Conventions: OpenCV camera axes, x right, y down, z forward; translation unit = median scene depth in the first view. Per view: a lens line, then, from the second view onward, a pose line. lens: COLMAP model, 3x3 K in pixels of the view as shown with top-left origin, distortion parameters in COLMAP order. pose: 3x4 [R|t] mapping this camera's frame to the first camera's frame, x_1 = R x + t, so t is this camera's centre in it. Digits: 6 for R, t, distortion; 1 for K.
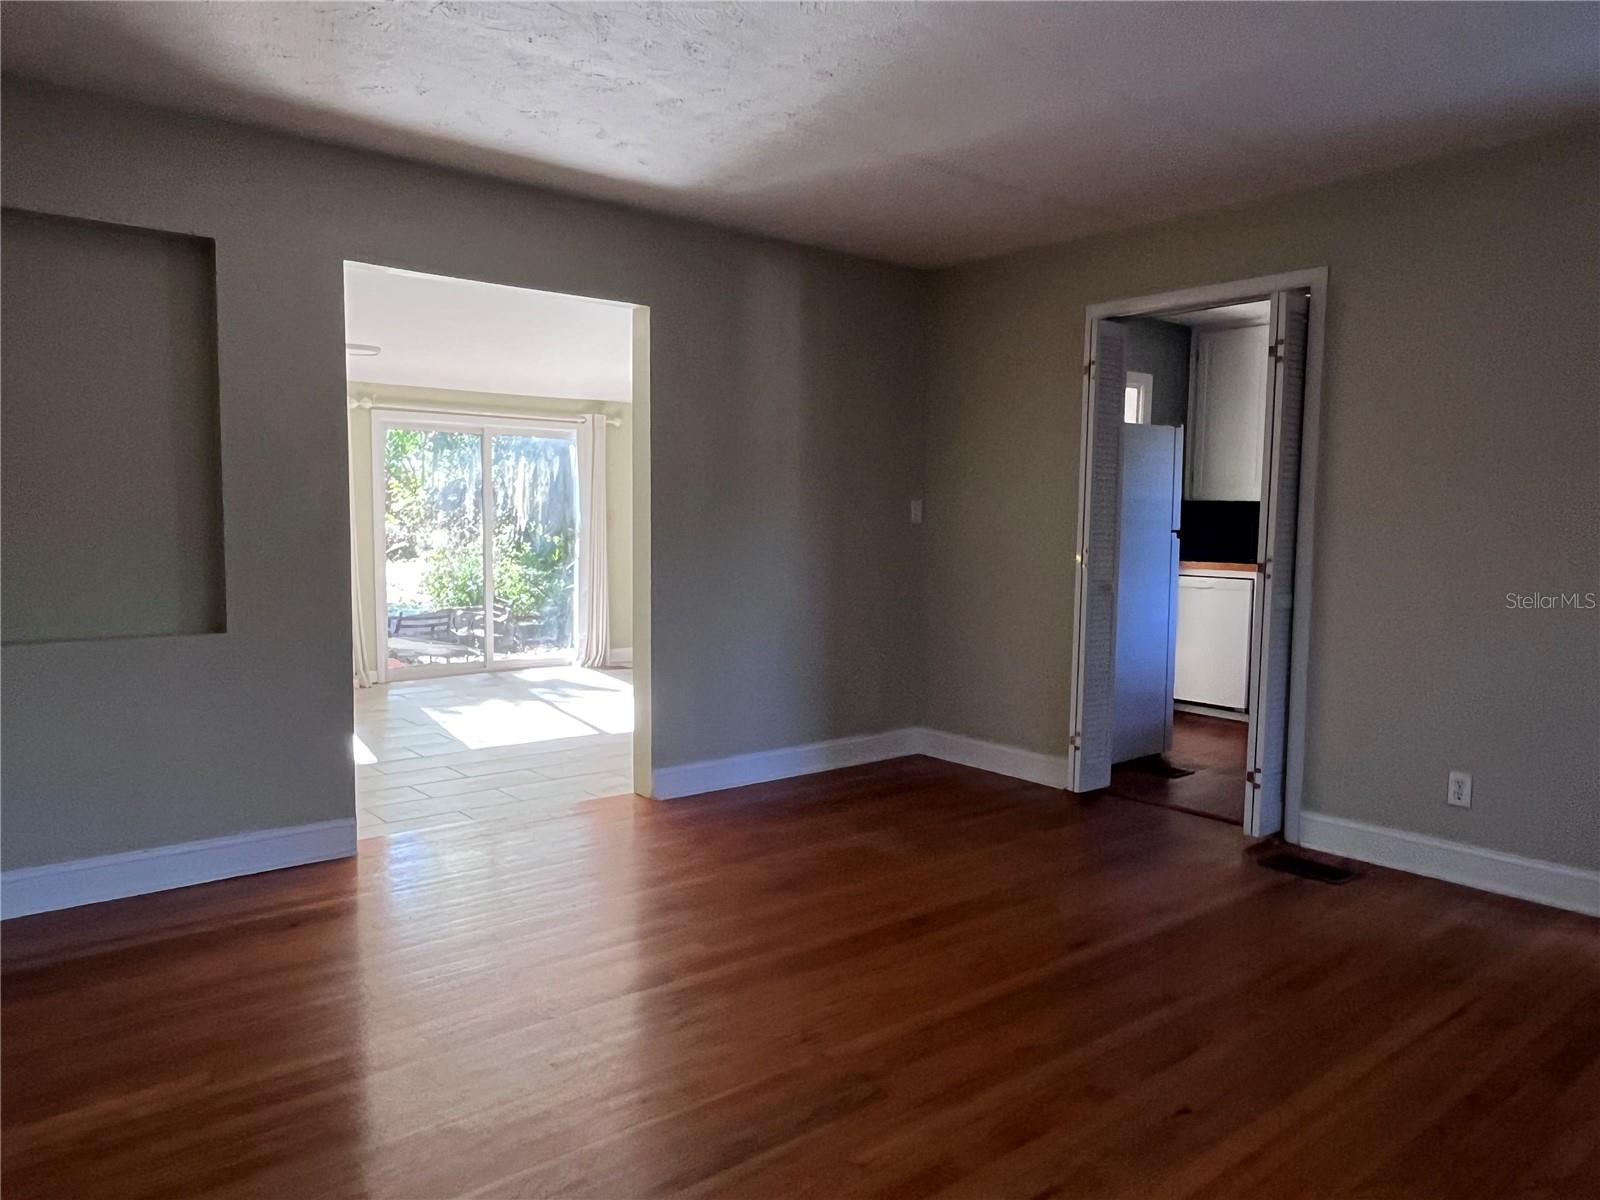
lens RADIAL K [[1083.0, 0, 800.0], [0, 1083.0, 600.0], [0, 0, 1]] dist [0.000178, -0.006638]
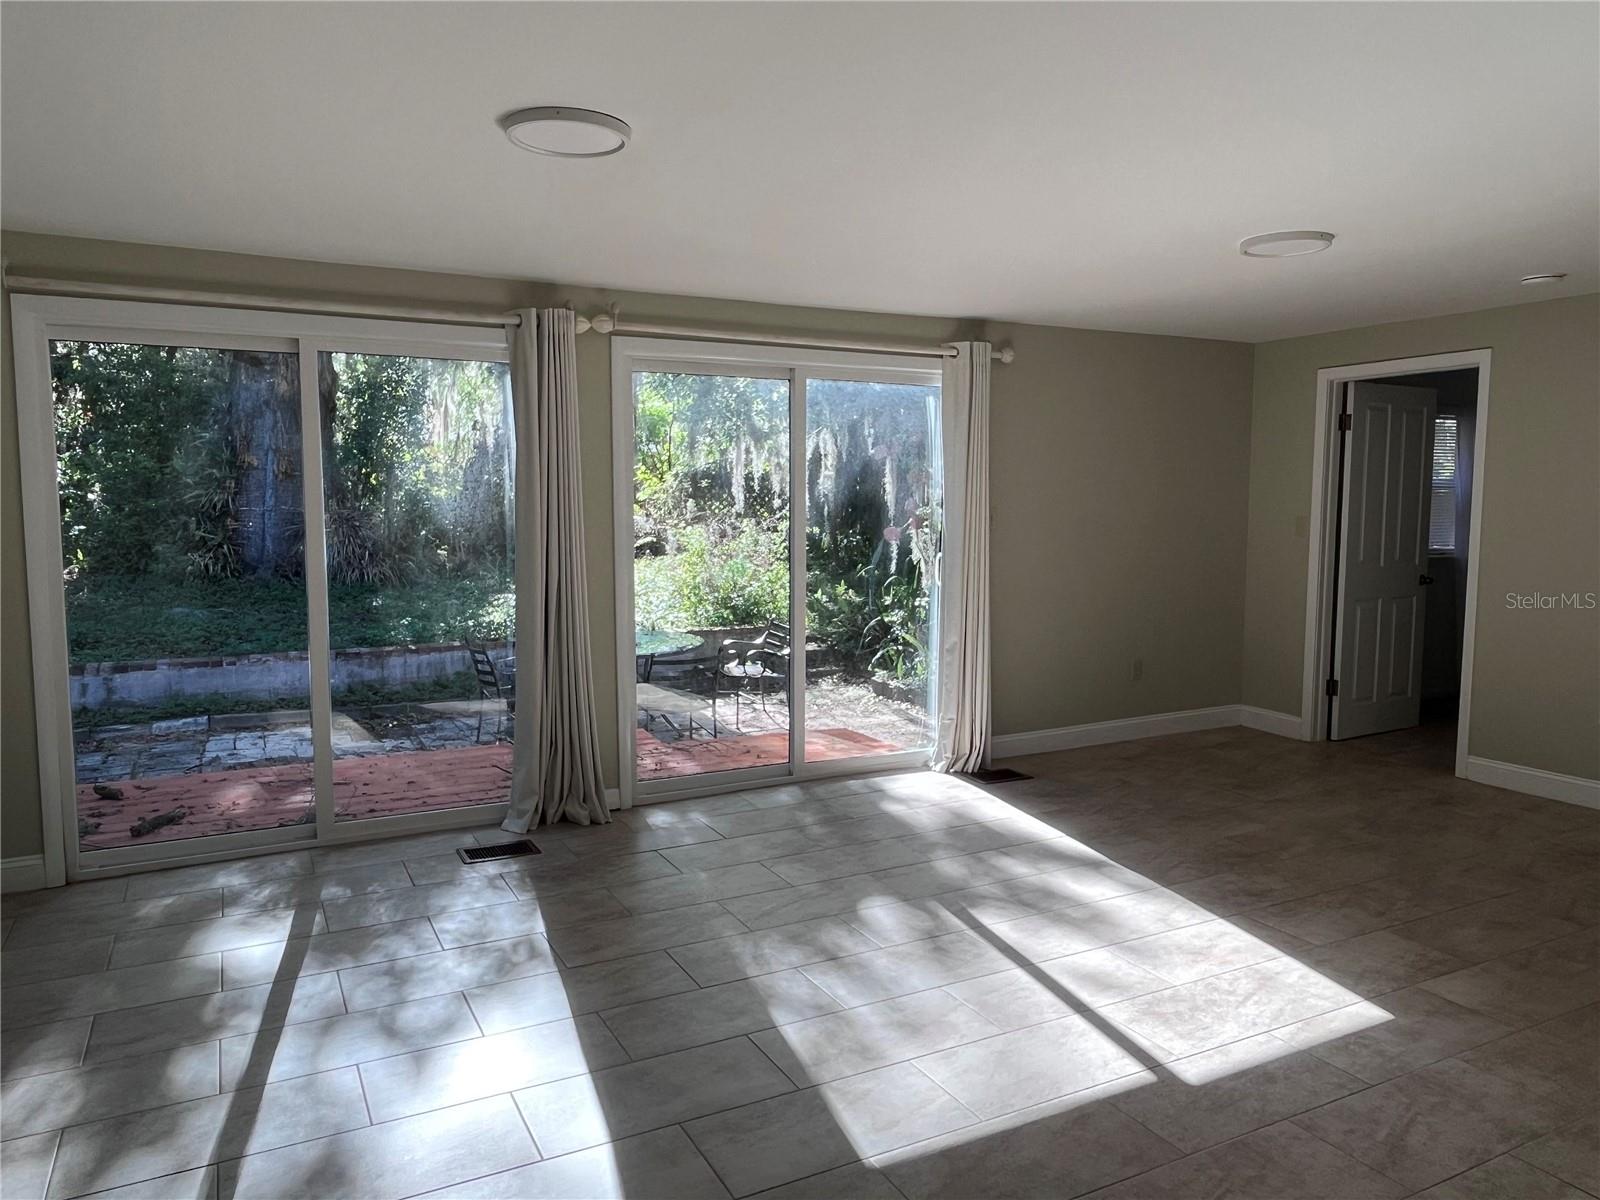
lens RADIAL K [[1083.0, 0, 800.0], [0, 1083.0, 600.0], [0, 0, 1]] dist [0.000178, -0.006638]
pose [[0.978161, 0.010476, -0.207584, -0.098943], [-0.007154, 0.999834, 0.016747, -0.026041], [0.207725, -0.014896, 0.978074, 0.254814]]
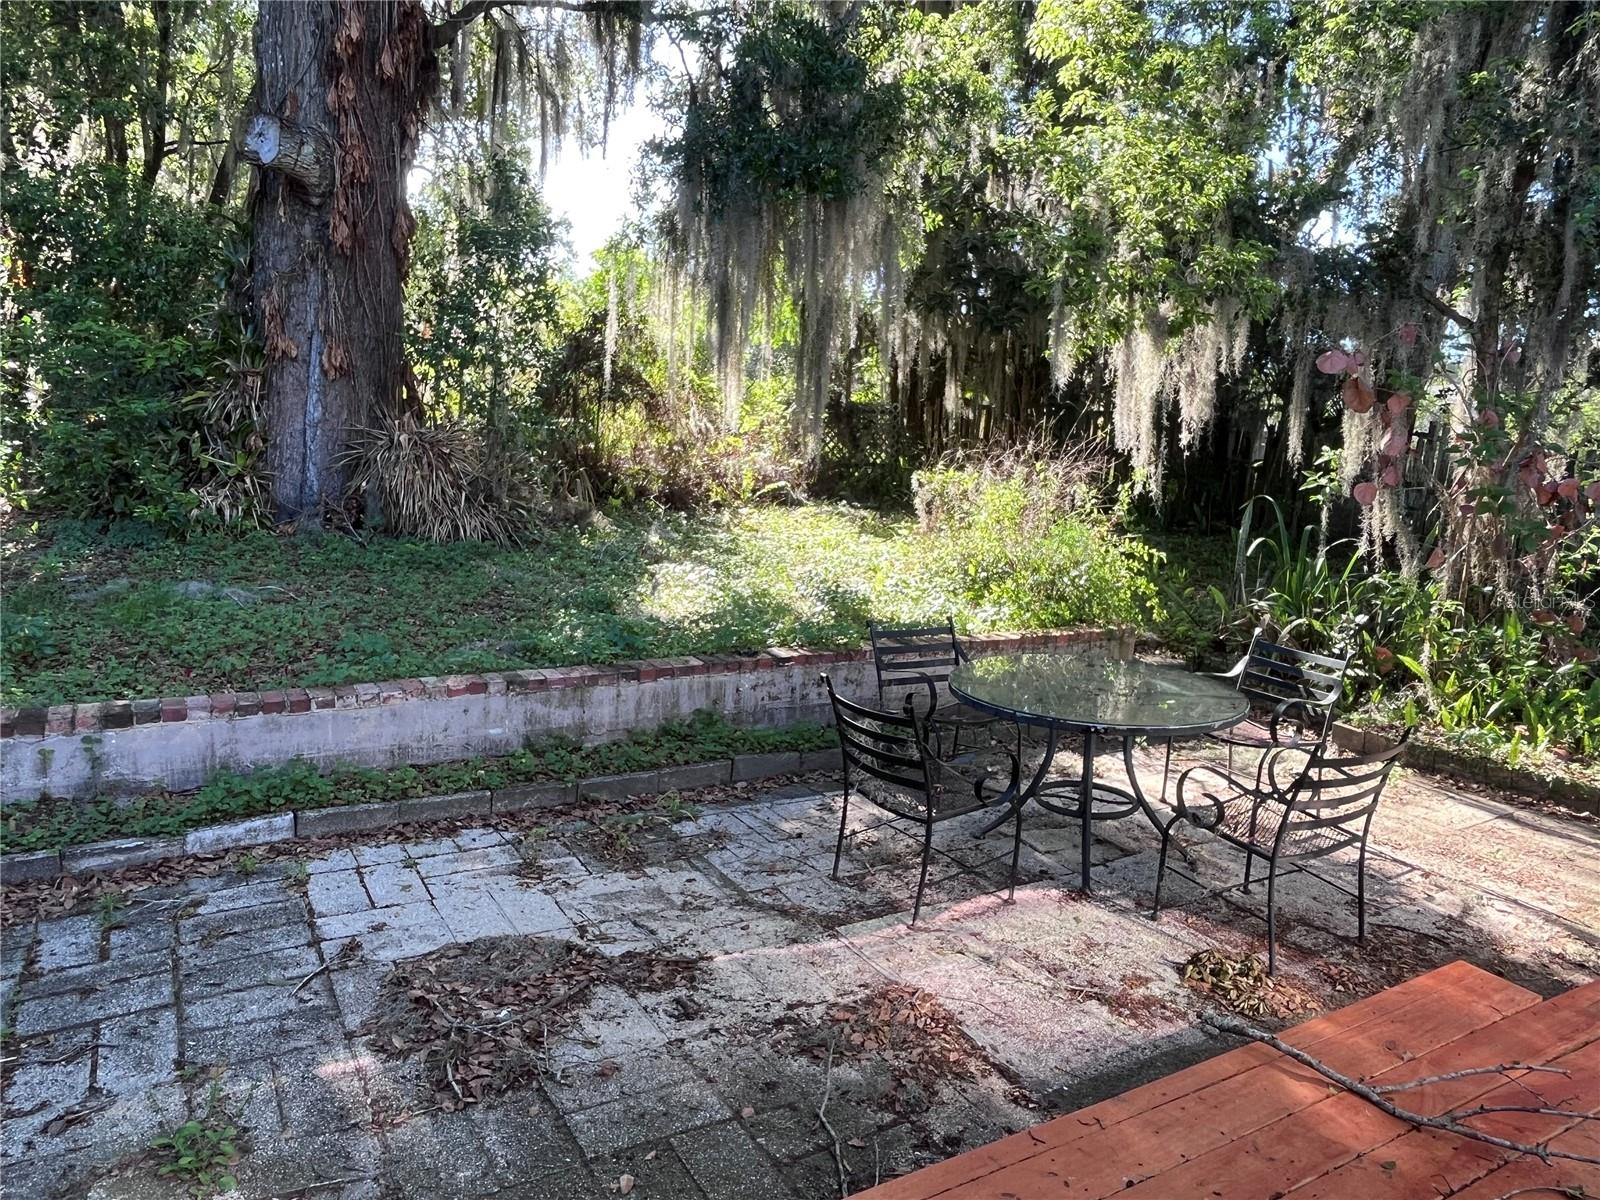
lens RADIAL K [[1083.0, 0, 800.0], [0, 1083.0, 600.0], [0, 0, 1]] dist [0.000178, -0.006638]
pose [[0.987288, 0.045223, -0.152372, -0.376027], [-0.035549, 0.997211, 0.065623, -0.036385], [0.154915, -0.059372, 0.986142, 0.511600]]
